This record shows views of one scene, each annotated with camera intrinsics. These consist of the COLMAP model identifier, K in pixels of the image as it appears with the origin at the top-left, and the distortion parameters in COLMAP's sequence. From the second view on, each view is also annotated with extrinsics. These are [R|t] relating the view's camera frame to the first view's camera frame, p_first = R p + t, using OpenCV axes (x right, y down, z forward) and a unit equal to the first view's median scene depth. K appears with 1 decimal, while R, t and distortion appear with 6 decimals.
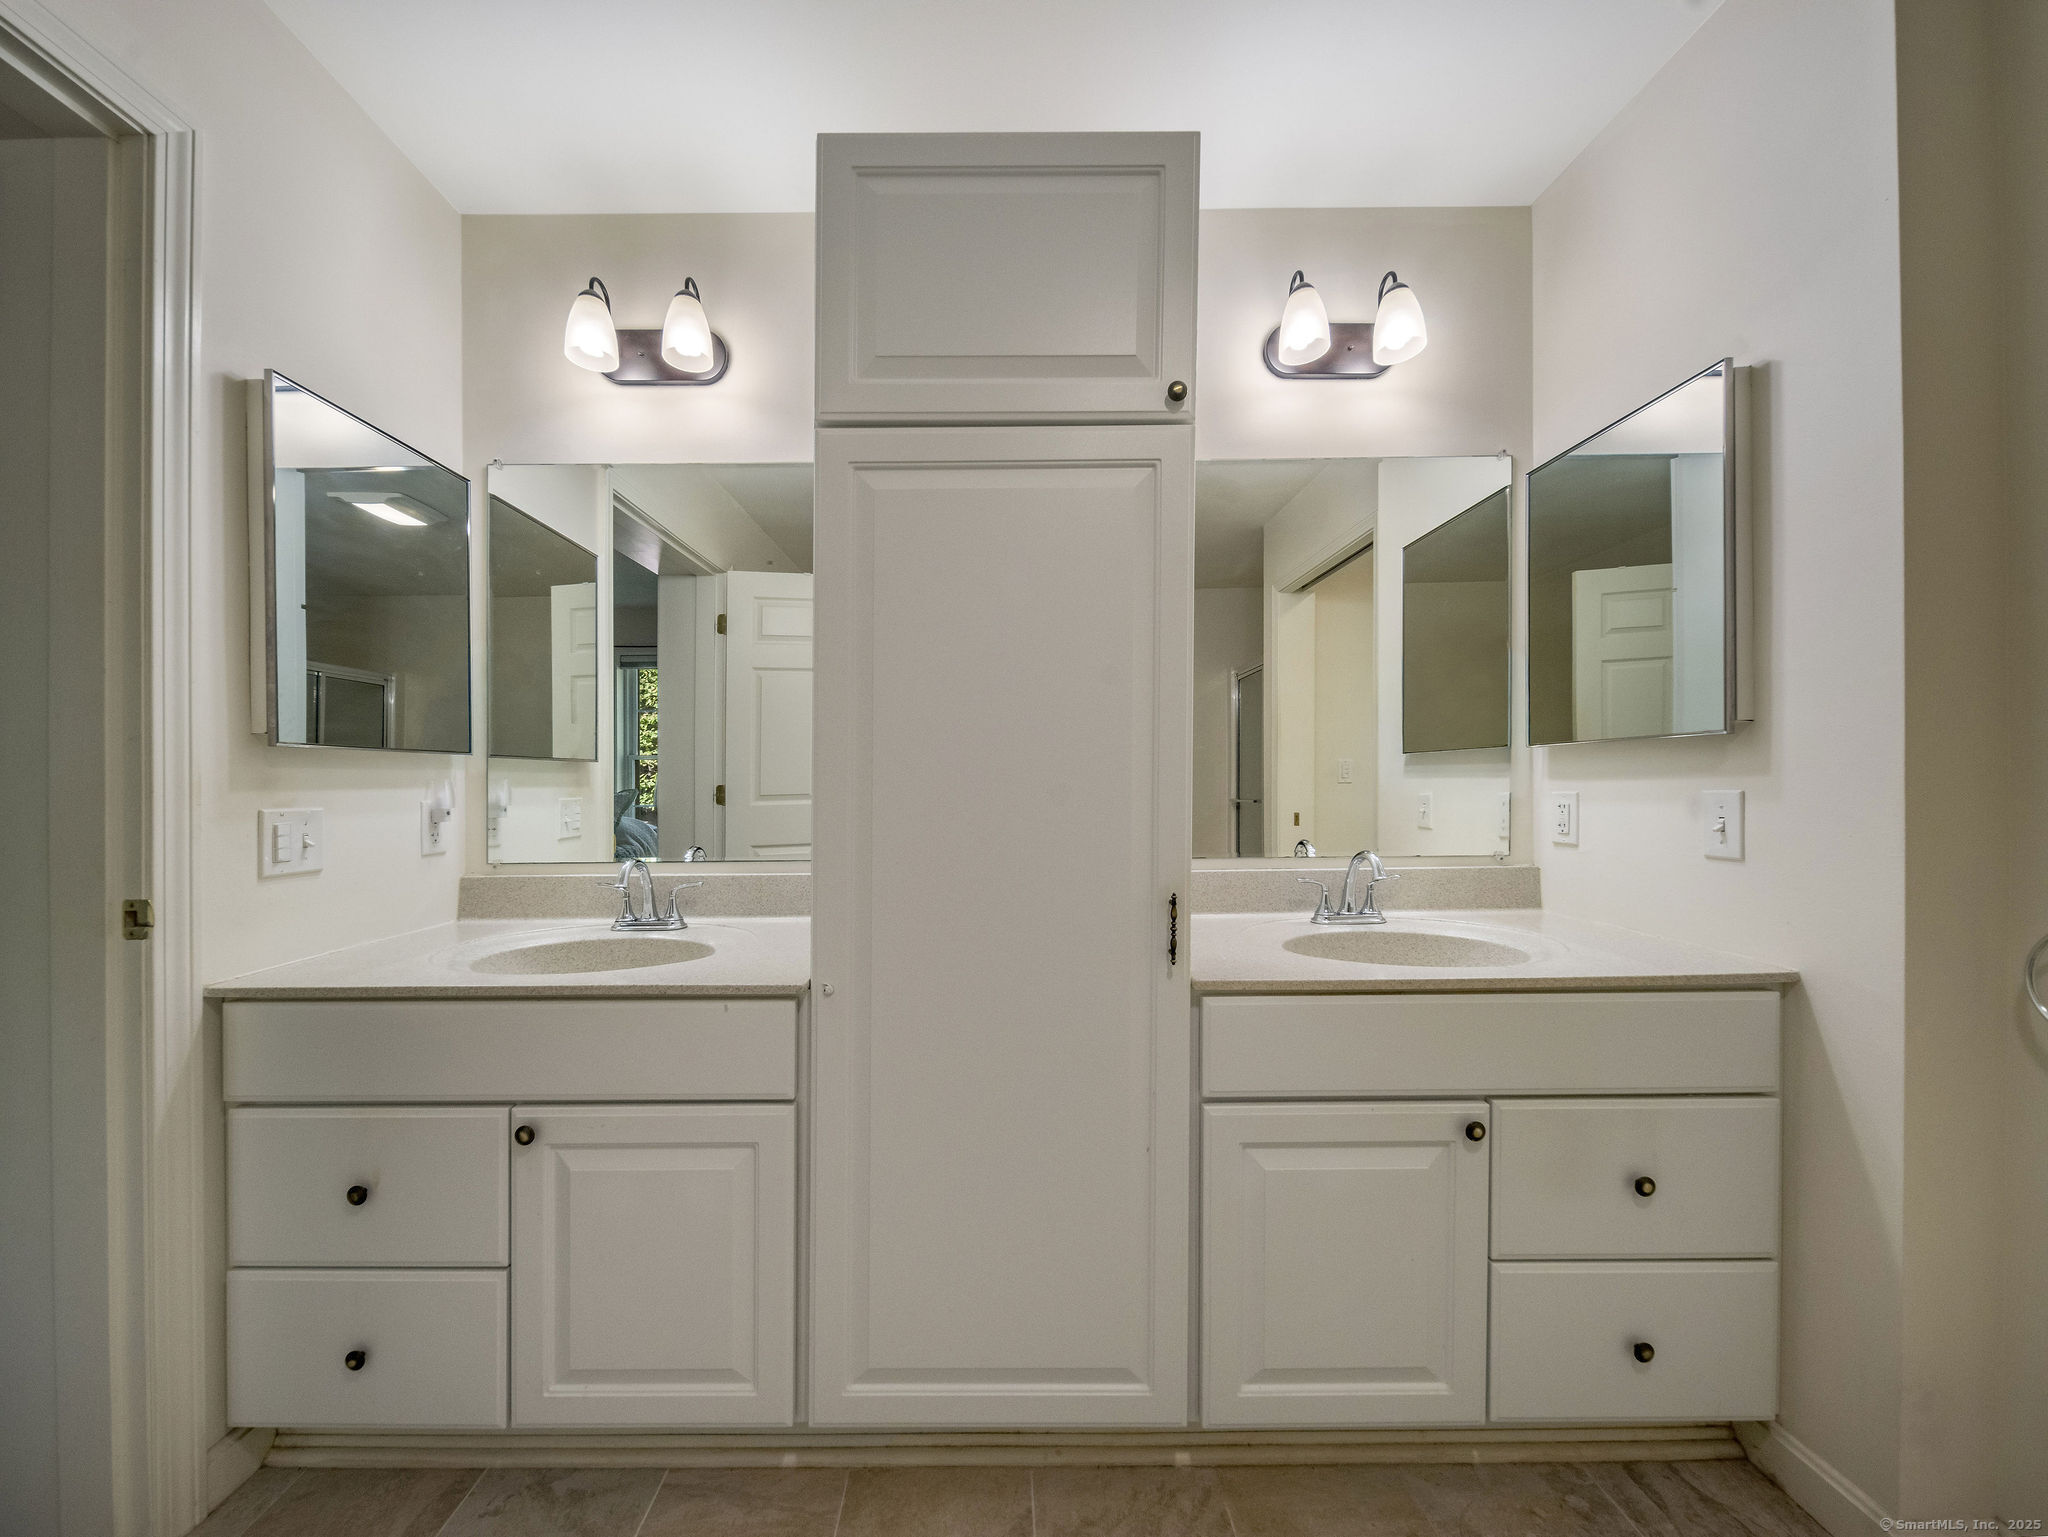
lens RADIAL K [[816.8, 0, 1019.6], [0, 816.8, 772.3], [0, 0, 1]] dist [0.000606, -0.000187]
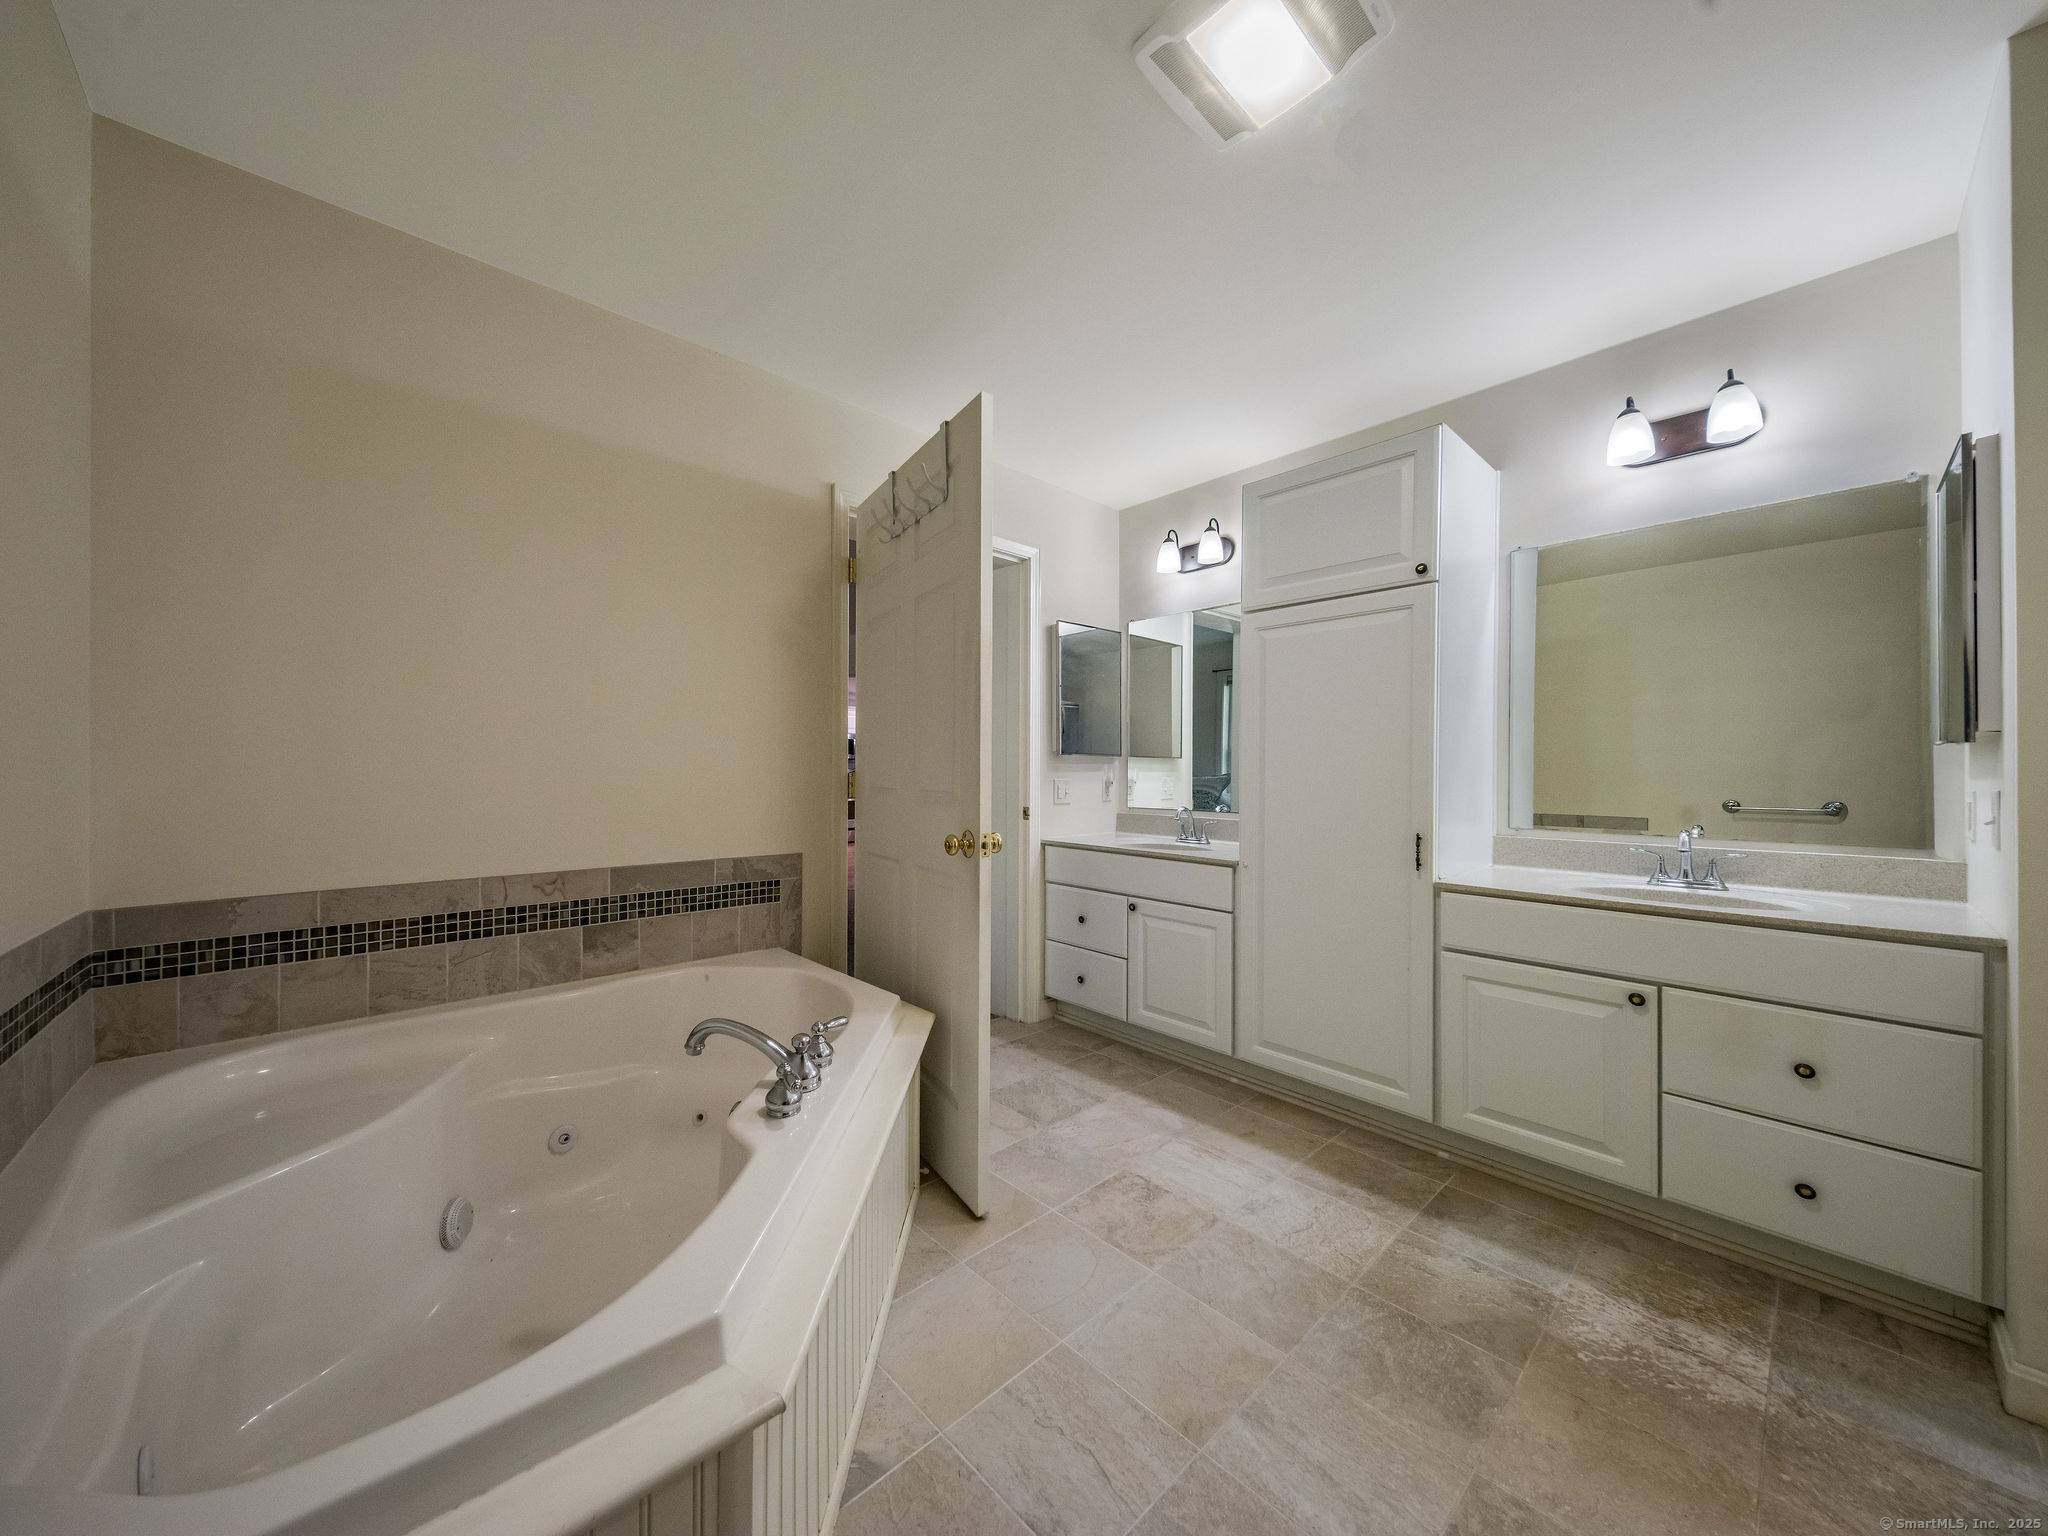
lens RADIAL K [[859.2, 0, 1024.0], [0, 859.2, 768.0], [0, 0, 1]] dist [0.000240, -0.000023]
pose [[0.740471, 0.012746, -0.671967, 0.815910], [-0.003119, 0.999875, 0.015528, -0.030691], [0.672081, -0.009402, 0.740418, -1.050293]]
